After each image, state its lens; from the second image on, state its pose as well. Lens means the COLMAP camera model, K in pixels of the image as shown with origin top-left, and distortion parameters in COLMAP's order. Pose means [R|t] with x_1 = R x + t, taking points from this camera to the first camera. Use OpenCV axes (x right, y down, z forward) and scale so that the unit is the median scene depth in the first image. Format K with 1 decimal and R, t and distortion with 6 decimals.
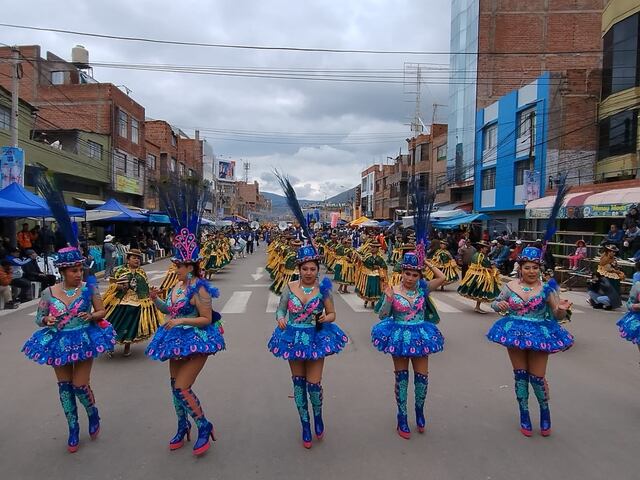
lens RADIAL K [[447.2, 0, 337.1], [0, 447.2, 238.9], [0, 0, 1]] dist [0.009782, 0.003439]
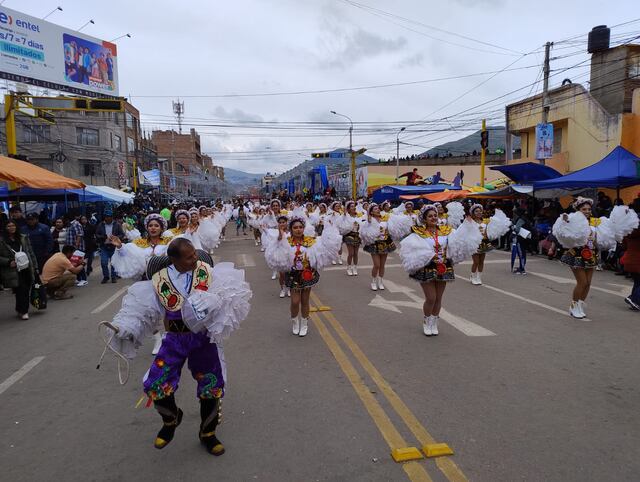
lens RADIAL K [[440.0, 0, 320.0], [0, 440.0, 241.0], [0, 0, 1]] dist [0.044701, -0.041898]
pose [[0.997819, -0.035093, 0.055902, -0.210576], [0.031422, 0.997375, 0.065238, -0.051390], [-0.058044, -0.063339, 0.996303, 1.658990]]
